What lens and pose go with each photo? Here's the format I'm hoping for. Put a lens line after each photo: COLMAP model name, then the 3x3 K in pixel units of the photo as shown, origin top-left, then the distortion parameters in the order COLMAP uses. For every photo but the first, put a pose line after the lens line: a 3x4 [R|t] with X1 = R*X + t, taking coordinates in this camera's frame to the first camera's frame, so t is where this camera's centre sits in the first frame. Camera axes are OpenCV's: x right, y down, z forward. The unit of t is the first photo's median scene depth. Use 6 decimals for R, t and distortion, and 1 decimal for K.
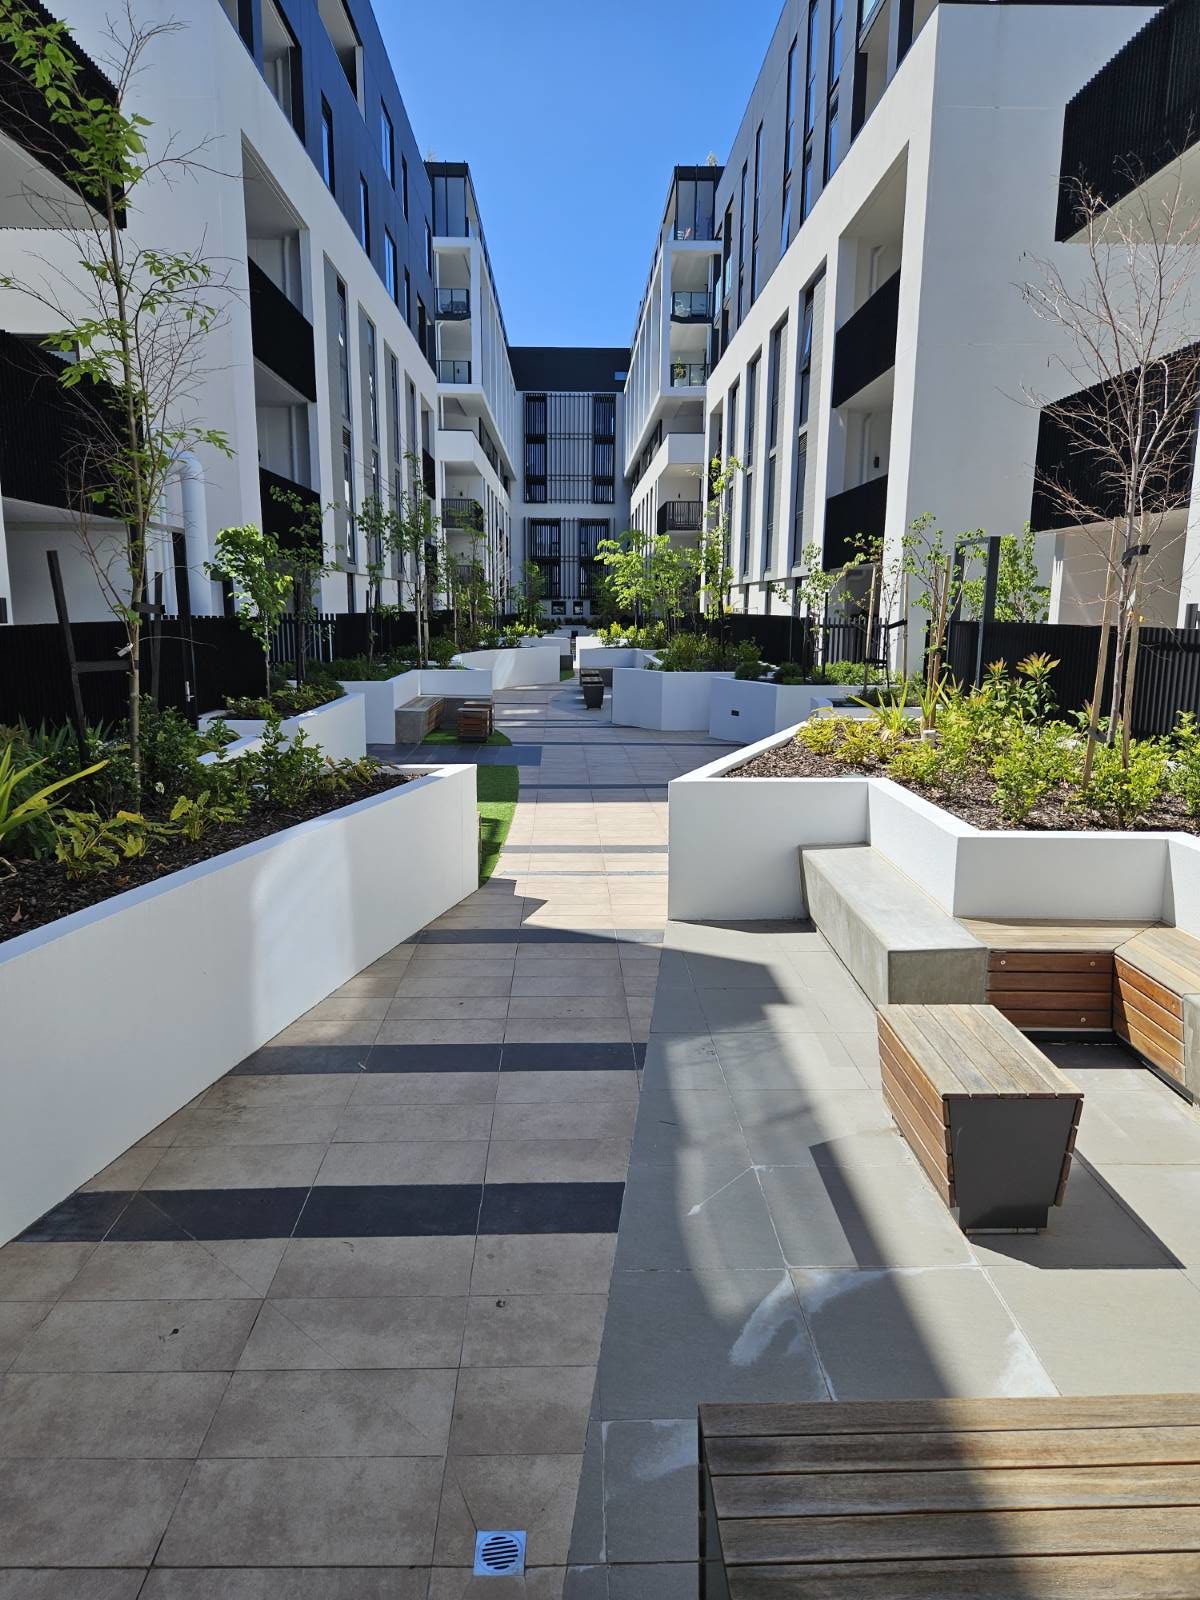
lens RADIAL K [[1083.3, 0, 601.9], [0, 1083.3, 801.4], [0, 0, 1]] dist [0.020138, -0.009653]
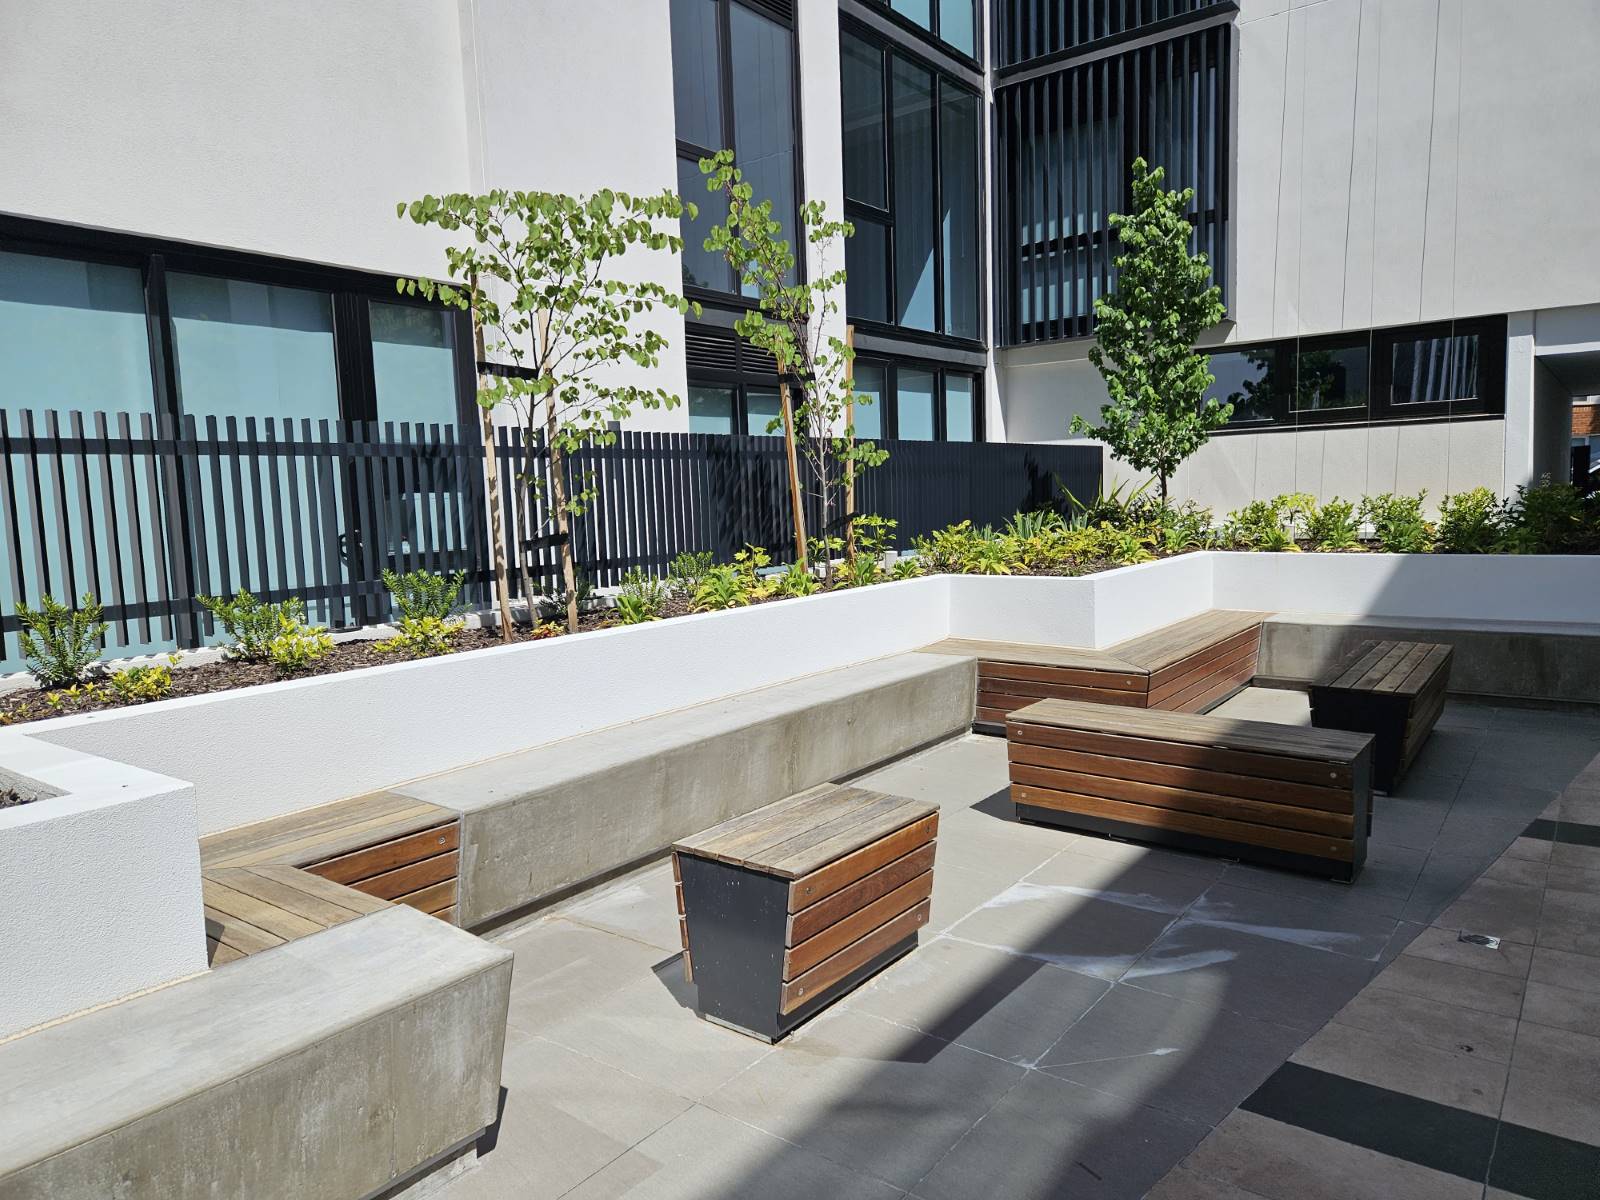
lens RADIAL K [[1083.3, 0, 795.0], [0, 1083.3, 593.9], [0, 0, 1]] dist [0.020138, -0.009653]
pose [[-0.776058, -0.055685, 0.628199, -0.179165], [0.132657, 0.959395, 0.248924, -0.165611], [-0.616552, 0.276514, -0.737159, 1.639984]]
